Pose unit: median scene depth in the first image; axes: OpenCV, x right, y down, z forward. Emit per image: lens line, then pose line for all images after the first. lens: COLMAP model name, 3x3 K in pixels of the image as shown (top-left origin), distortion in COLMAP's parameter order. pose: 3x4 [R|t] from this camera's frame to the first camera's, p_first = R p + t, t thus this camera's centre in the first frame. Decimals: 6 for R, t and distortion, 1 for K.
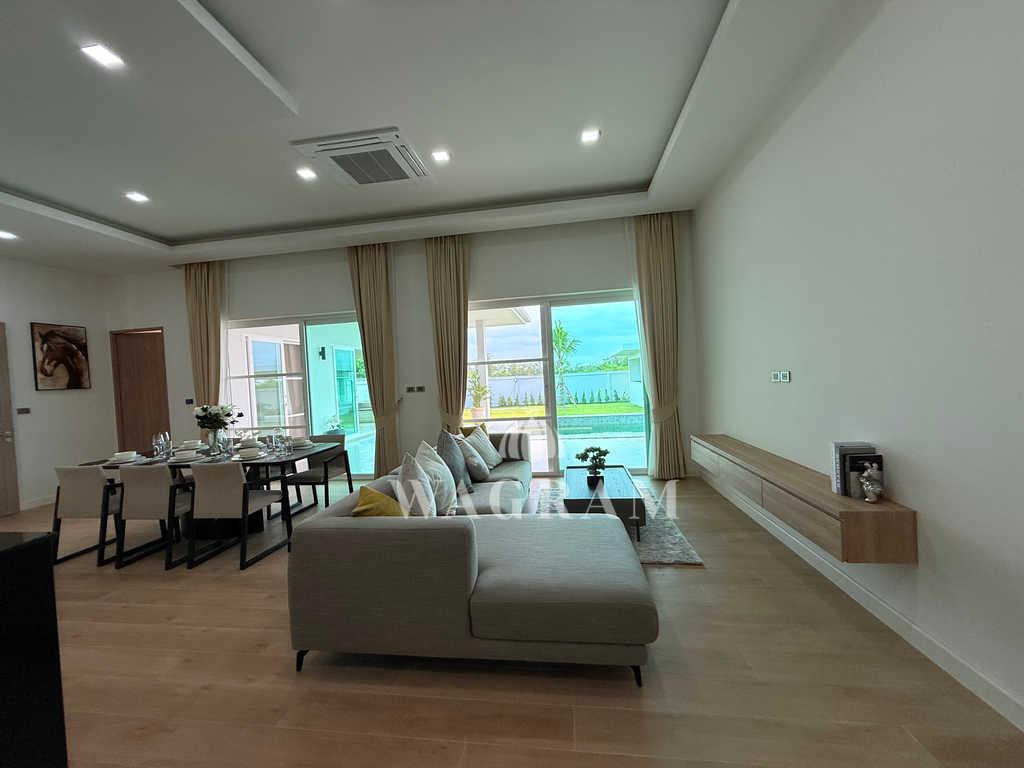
lens RADIAL K [[409.6, 0, 509.7], [0, 409.6, 386.5], [0, 0, 1]] dist [0.000822, -0.000001]
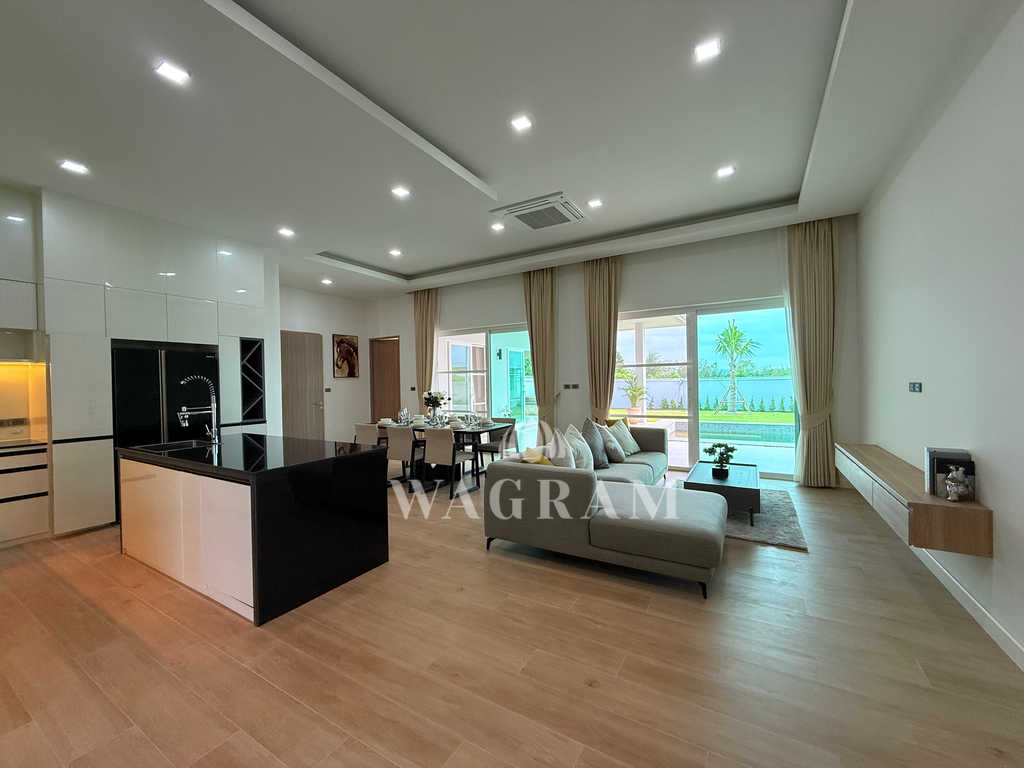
lens RADIAL K [[409.6, 0, 509.7], [0, 409.6, 386.5], [0, 0, 1]] dist [0.000822, -0.000001]
pose [[0.923140, 0.040205, -0.382356, 0.072682], [-0.039450, 0.999173, 0.009817, 0.002449], [0.382434, 0.006022, 0.923963, -0.206820]]
